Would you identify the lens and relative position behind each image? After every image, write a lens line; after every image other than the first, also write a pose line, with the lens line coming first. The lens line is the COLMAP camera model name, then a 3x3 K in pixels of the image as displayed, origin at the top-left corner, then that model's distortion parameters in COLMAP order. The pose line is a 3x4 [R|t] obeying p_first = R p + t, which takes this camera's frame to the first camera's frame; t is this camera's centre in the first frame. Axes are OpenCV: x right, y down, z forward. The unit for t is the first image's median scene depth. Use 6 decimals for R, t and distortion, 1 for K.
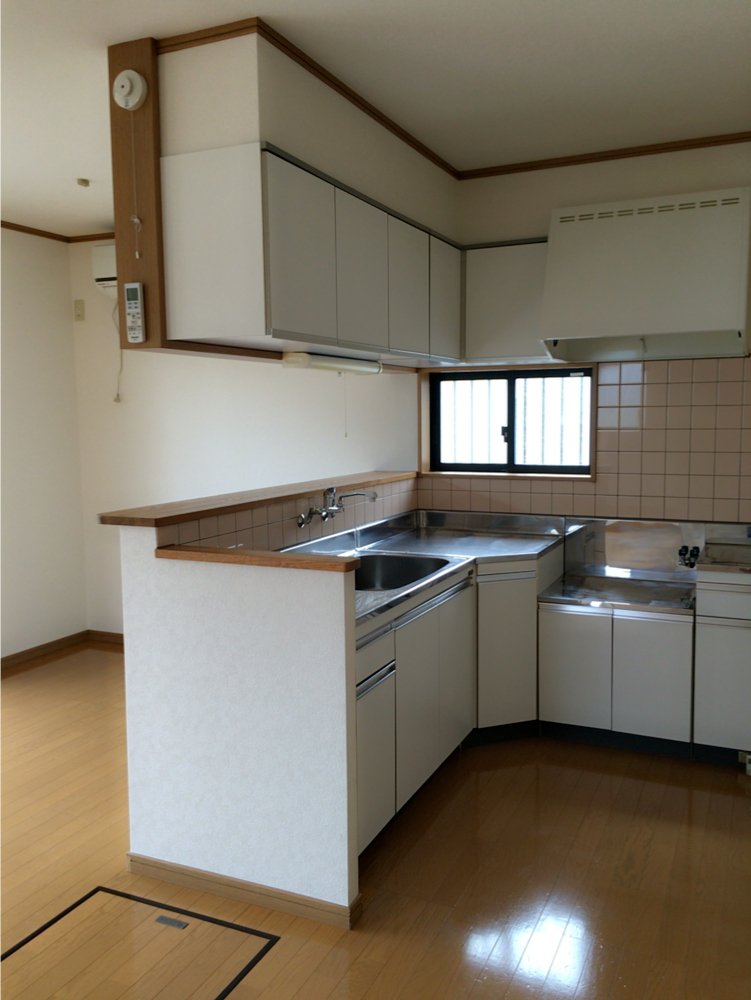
lens RADIAL K [[851.1, 0, 372.5], [0, 851.1, 494.5], [0, 0, 1]] dist [0.076255, -0.093870]
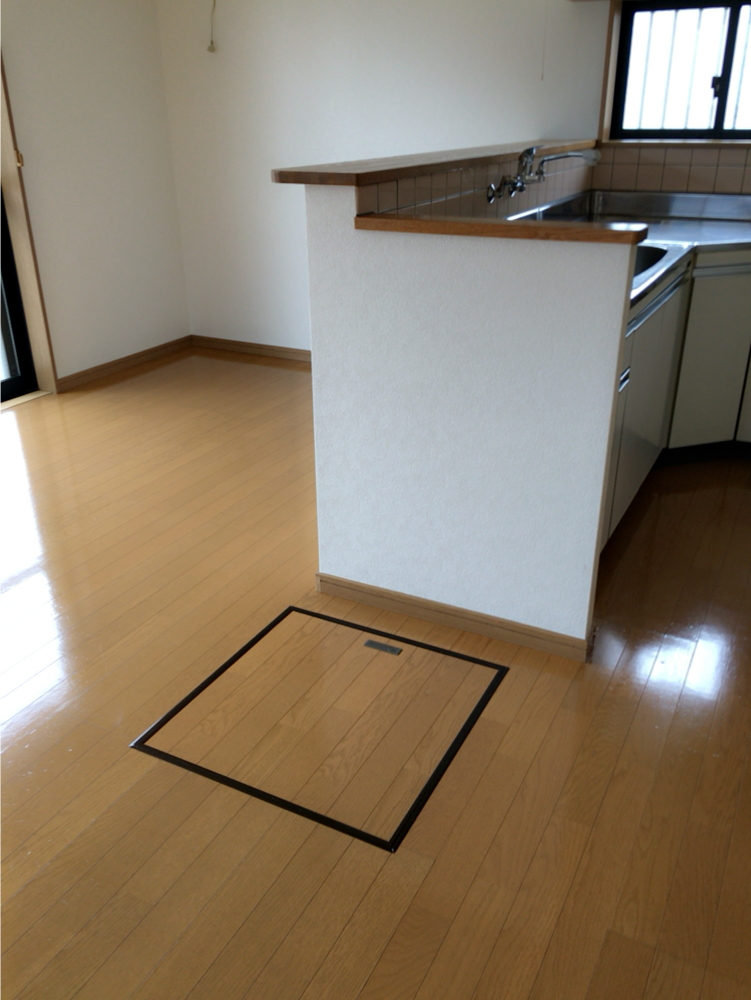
lens RADIAL K [[851.1, 0, 381.4], [0, 851.1, 496.9], [0, 0, 1]] dist [0.076255, -0.093870]
pose [[0.998902, 0.020866, -0.041943, -0.154602], [-0.006119, 0.945766, 0.324791, 0.041125], [0.046445, -0.324178, 0.944855, 0.155801]]
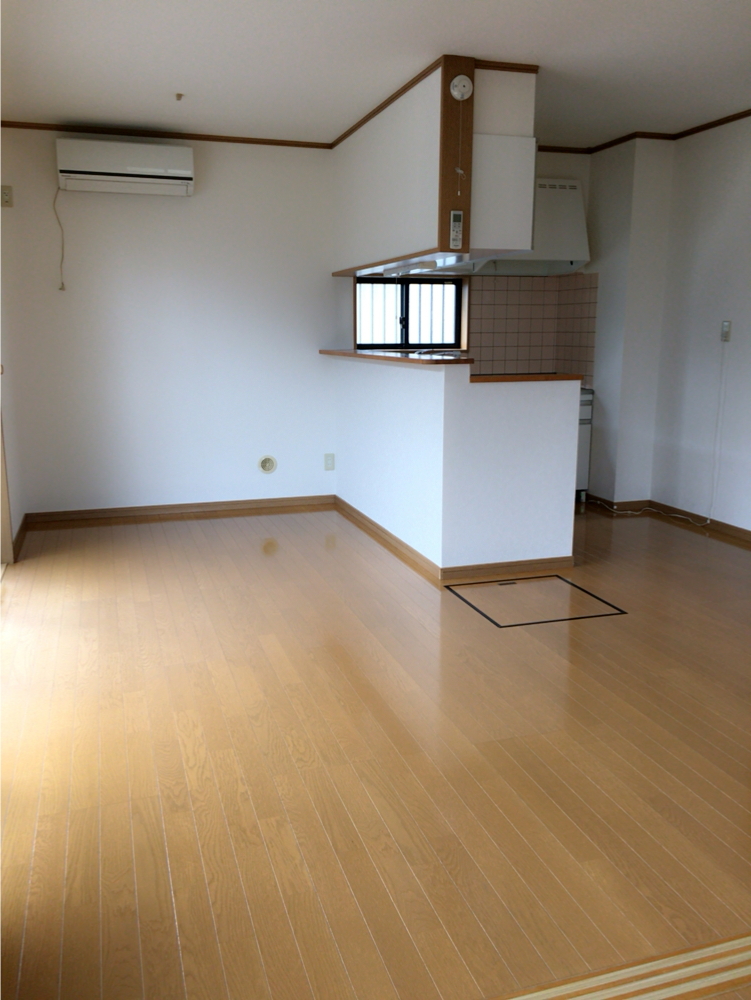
lens RADIAL K [[851.1, 0, 369.1], [0, 851.1, 491.9], [0, 0, 1]] dist [0.076255, -0.093870]
pose [[0.746207, -0.117317, 0.655296, -1.225666], [0.058410, 0.992091, 0.111099, 0.071271], [-0.663147, -0.044627, 0.747158, -0.094789]]
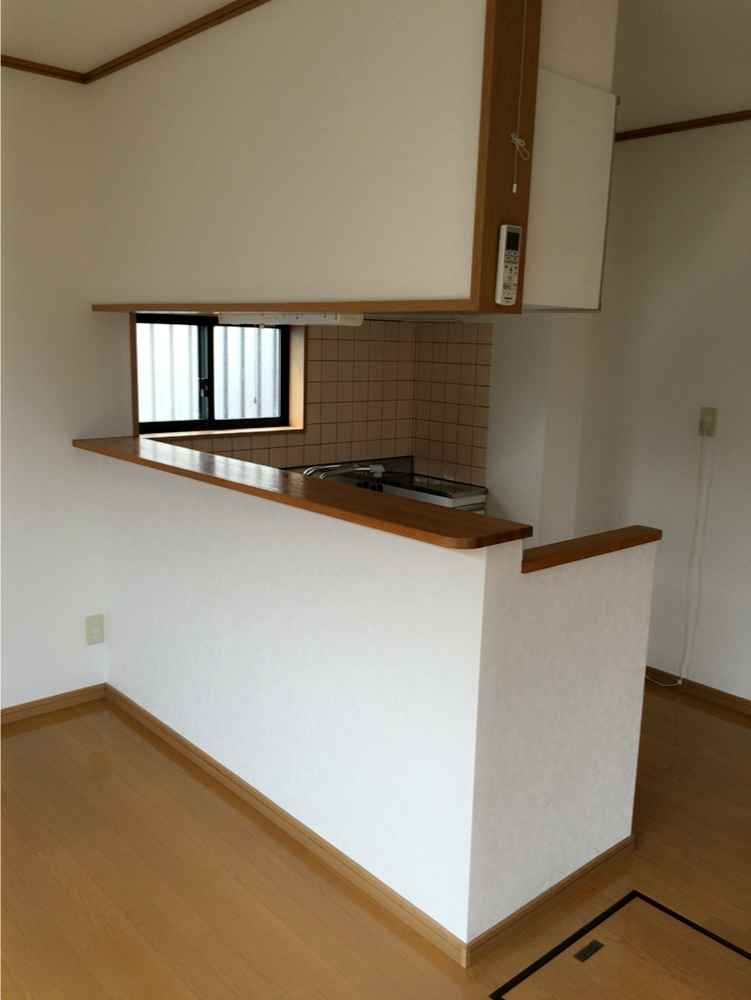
lens RADIAL K [[851.1, 0, 375.2], [0, 851.1, 496.8], [0, 0, 1]] dist [0.076255, -0.093870]
pose [[0.405092, -0.146839, 0.902407, -0.843049], [0.054782, 0.989143, 0.136361, -0.096468], [-0.912633, -0.005803, 0.408738, 0.645102]]
